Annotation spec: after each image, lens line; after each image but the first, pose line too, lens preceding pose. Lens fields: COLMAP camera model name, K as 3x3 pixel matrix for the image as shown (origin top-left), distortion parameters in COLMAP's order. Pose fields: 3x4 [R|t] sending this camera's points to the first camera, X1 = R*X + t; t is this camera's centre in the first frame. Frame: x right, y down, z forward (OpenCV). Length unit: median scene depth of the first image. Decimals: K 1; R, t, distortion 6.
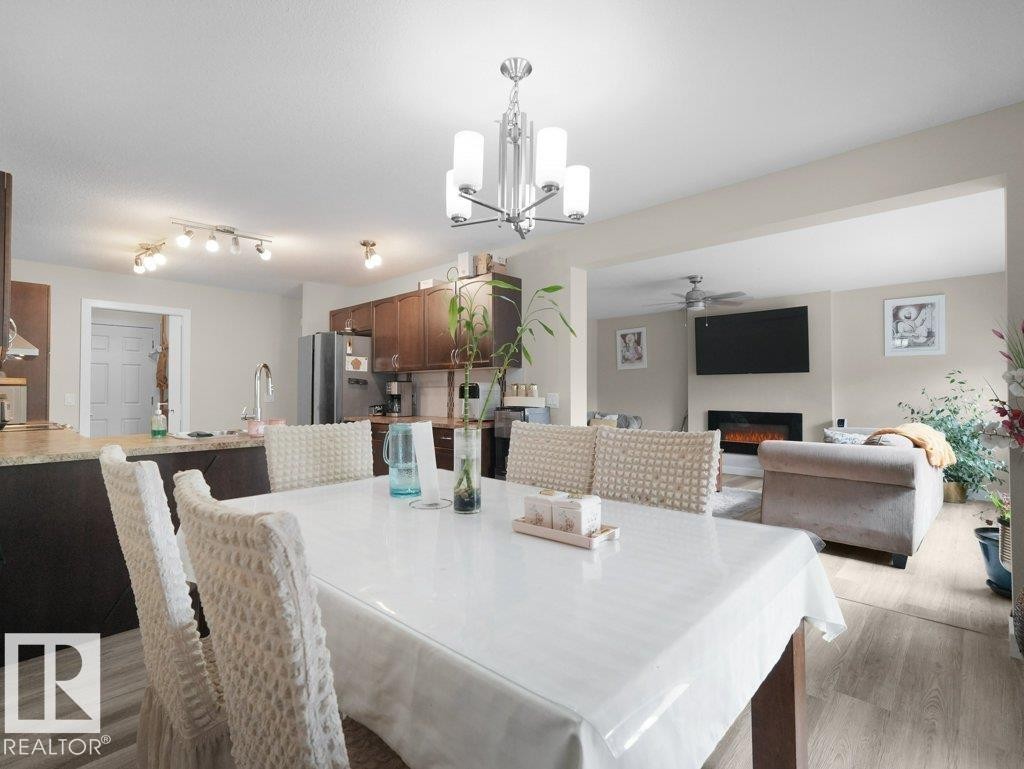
lens RADIAL K [[492.4, 0, 512.8], [0, 492.4, 384.8], [0, 0, 1]] dist [-0.007077, 0.001585]
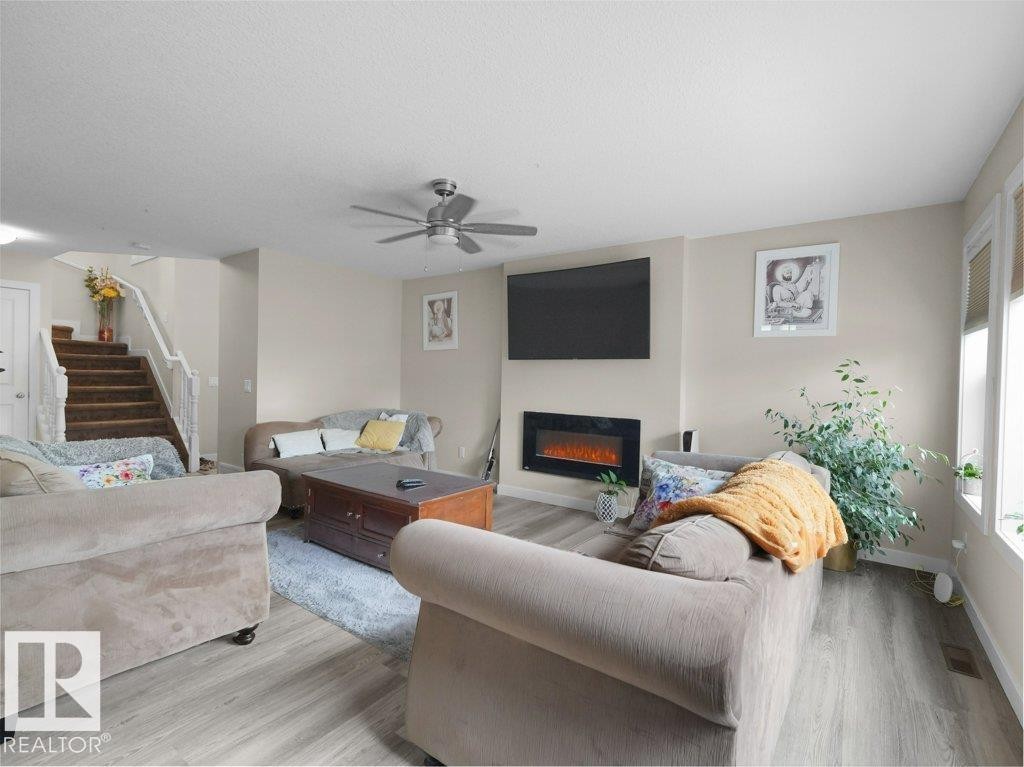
lens RADIAL K [[492.4, 0, 508.9], [0, 492.4, 387.5], [0, 0, 1]] dist [-0.007077, 0.001585]
pose [[0.990018, 0.017684, 0.139825, 0.347800], [-0.022606, 0.999176, 0.033697, -0.005223], [-0.139114, -0.036521, 0.989603, 0.396324]]
